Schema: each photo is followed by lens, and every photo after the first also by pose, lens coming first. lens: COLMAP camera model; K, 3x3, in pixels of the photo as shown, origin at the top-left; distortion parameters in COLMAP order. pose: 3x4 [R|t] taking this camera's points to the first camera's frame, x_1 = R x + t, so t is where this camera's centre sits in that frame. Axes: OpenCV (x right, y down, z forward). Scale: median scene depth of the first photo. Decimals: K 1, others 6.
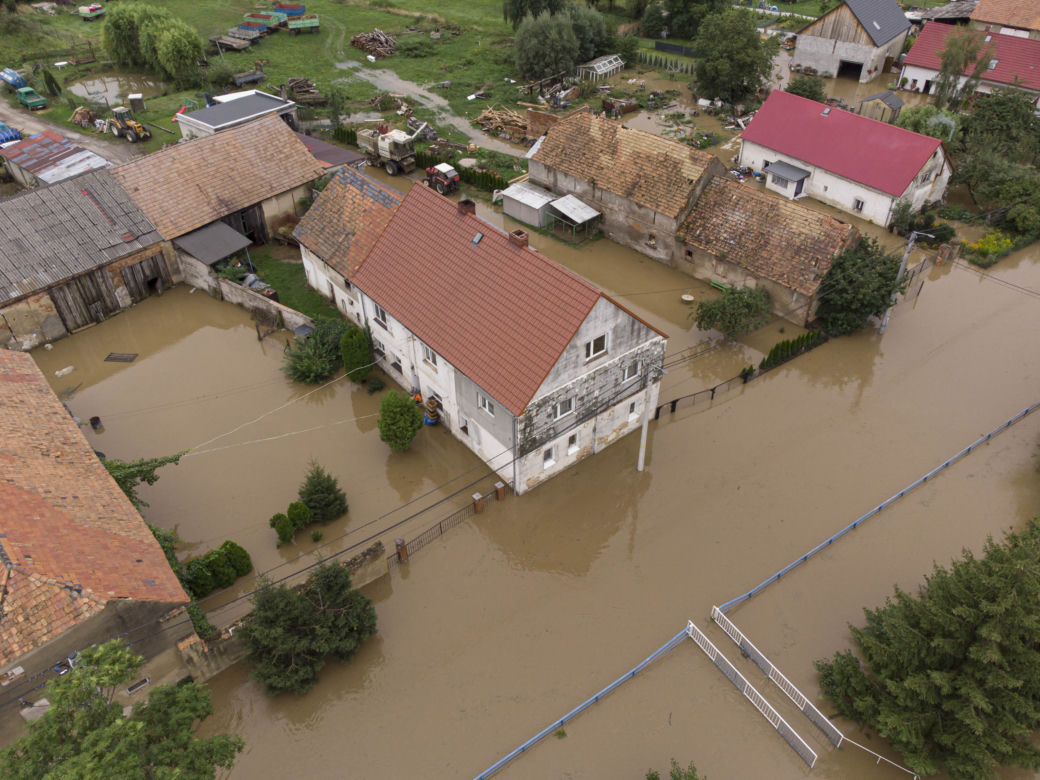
lens RADIAL K [[747.4, 0, 520.0], [0, 747.4, 390.0], [0, 0, 1]] dist [-0.001410, -0.003924]
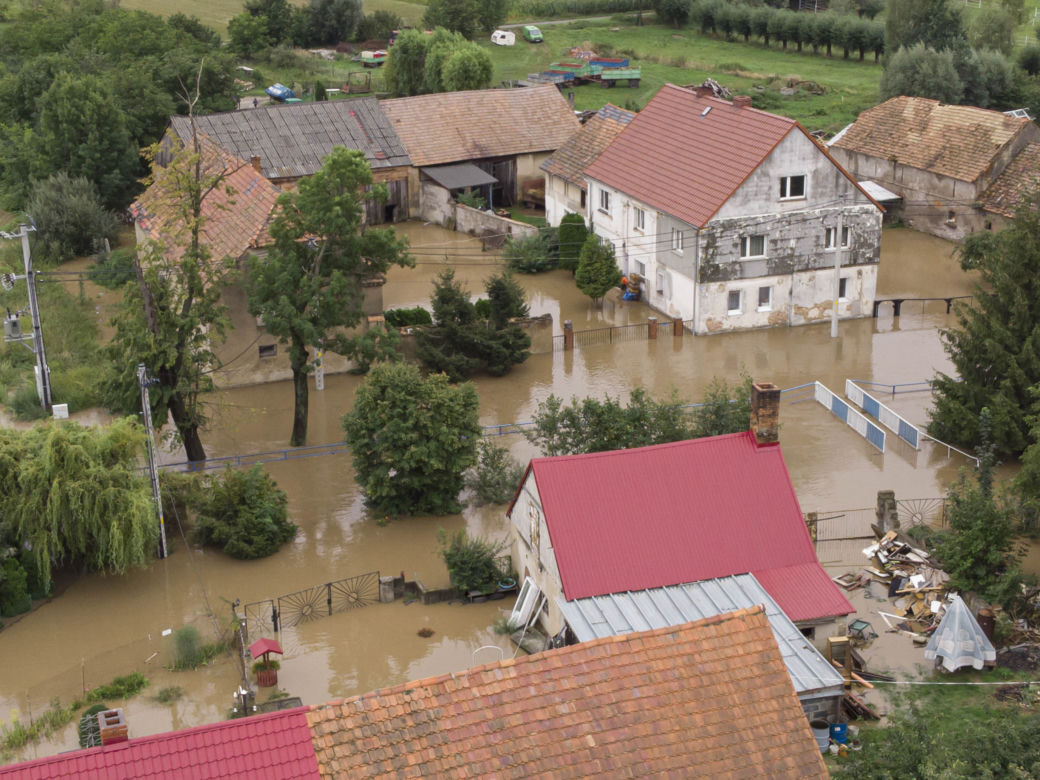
lens RADIAL K [[1415.3, 0, 520.0], [0, 1415.3, 390.0], [0, 0, 1]] dist [0.078235, -0.479947]
pose [[0.937082, 0.111943, -0.330675, 0.281796], [-0.215346, 0.930873, -0.295130, 0.564256], [0.274778, 0.347770, 0.896411, -0.486056]]
